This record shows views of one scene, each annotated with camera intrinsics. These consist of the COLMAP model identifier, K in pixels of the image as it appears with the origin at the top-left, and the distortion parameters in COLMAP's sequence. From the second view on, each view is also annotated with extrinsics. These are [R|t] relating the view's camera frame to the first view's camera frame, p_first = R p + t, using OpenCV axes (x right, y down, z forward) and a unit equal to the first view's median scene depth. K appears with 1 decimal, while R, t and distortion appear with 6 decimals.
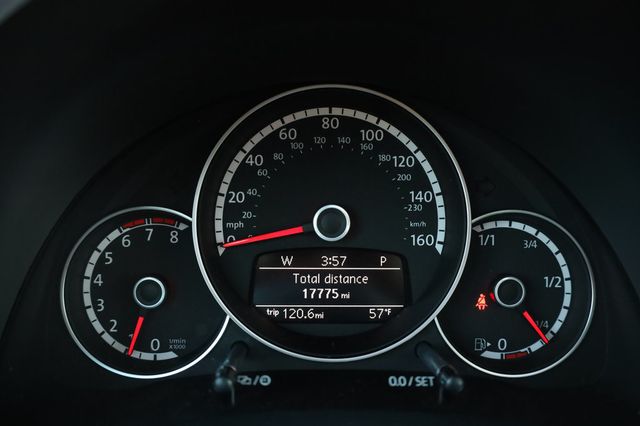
lens RADIAL K [[601.7, 0, 320.0], [0, 601.7, 213.0], [0, 0, 1]] dist [0.007310, 0.002493]
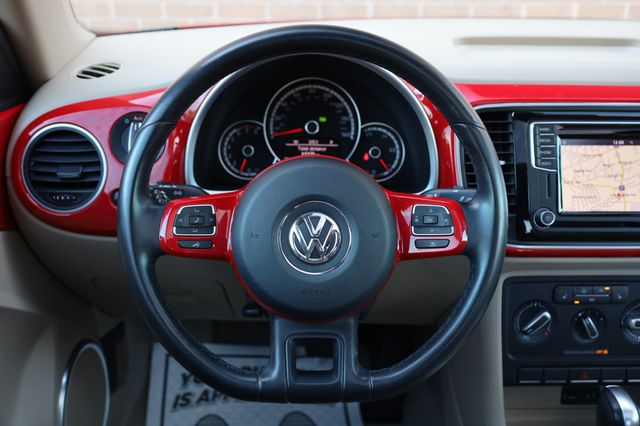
lens RADIAL K [[605.8, 0, 320.0], [0, 605.8, 213.0], [0, 0, 1]] dist [0.002082, 0.000880]
pose [[0.999958, 0.008100, 0.004384, 0.045316], [-0.008437, 0.996487, 0.083321, 0.174114], [-0.003694, -0.083355, 0.996513, -1.794660]]
